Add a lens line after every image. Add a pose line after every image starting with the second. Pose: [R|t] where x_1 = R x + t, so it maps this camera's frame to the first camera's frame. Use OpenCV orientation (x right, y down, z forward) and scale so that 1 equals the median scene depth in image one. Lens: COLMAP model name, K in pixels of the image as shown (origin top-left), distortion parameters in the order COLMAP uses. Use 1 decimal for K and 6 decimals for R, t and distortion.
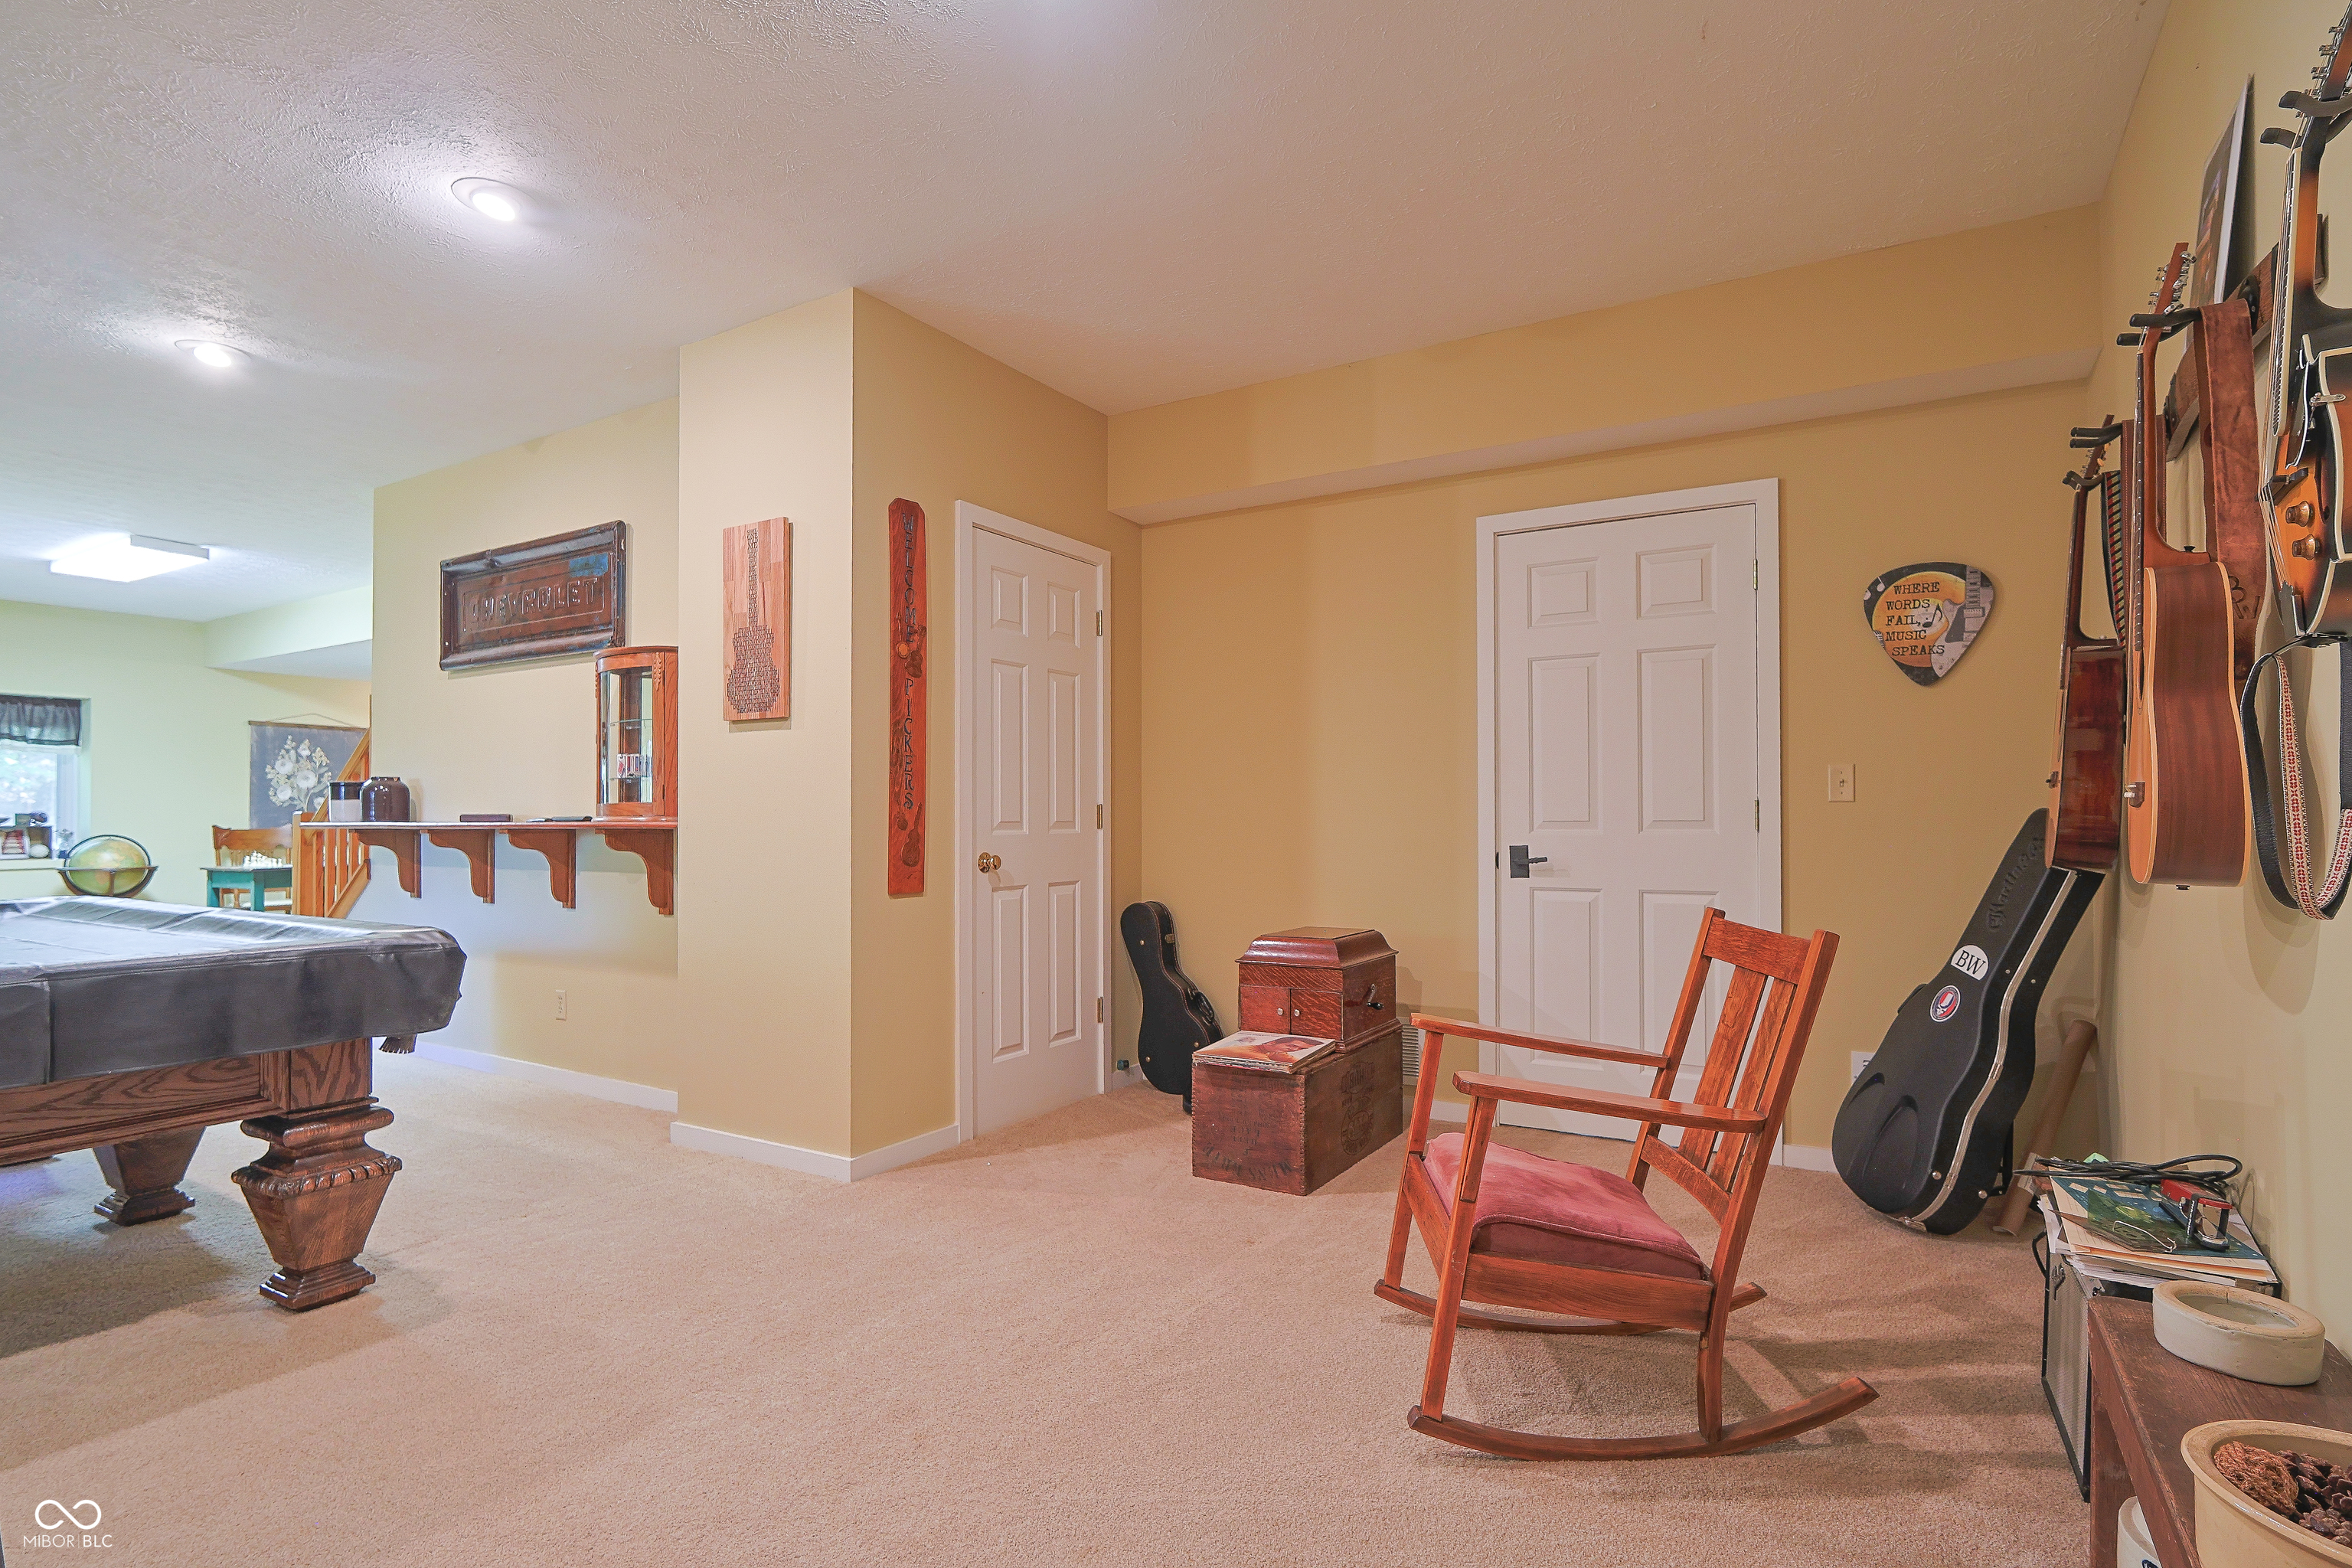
lens RADIAL K [[1140.0, 0, 1178.5], [0, 1140.0, 815.6], [0, 0, 1]] dist [-0.005426, 0.000688]
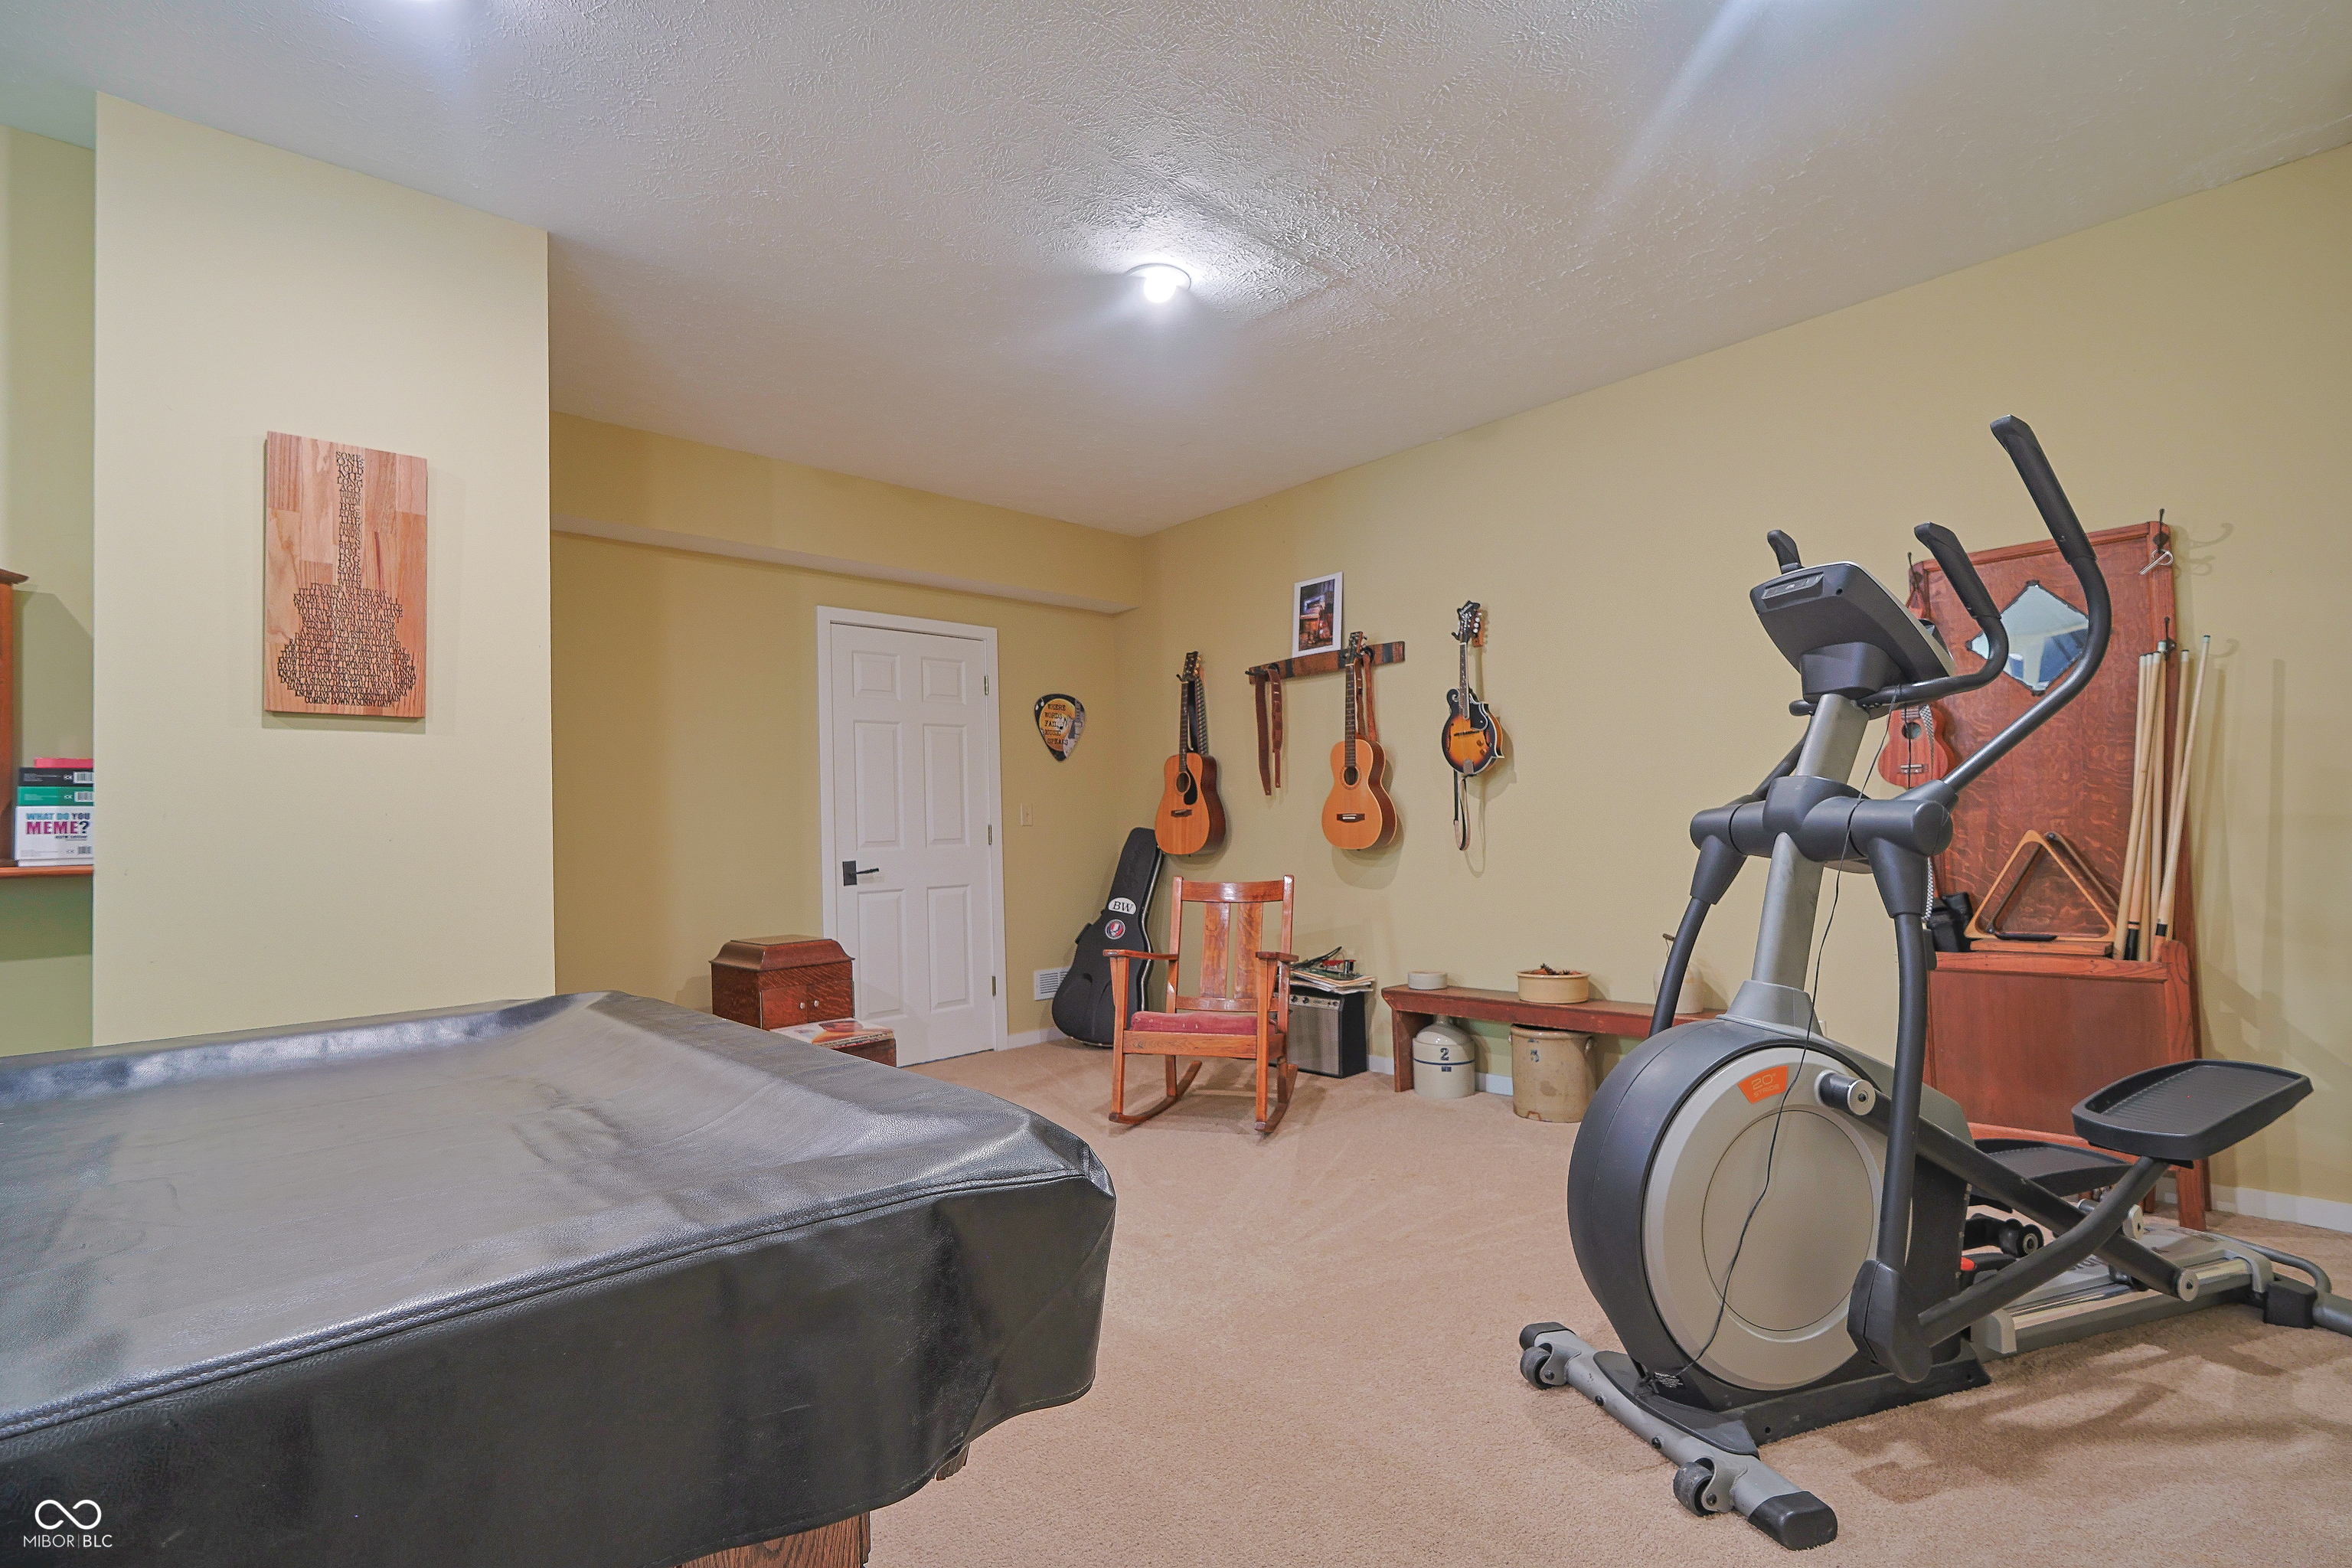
lens RADIAL K [[1124.9, 0, 1172.3], [0, 1124.9, 787.5], [0, 0, 1]] dist [-0.010133, 0.000676]
pose [[0.267439, 0.030993, 0.963076, -0.960468], [0.026177, 0.998880, -0.039414, 0.002824], [-0.963219, 0.035751, 0.266328, 0.330112]]
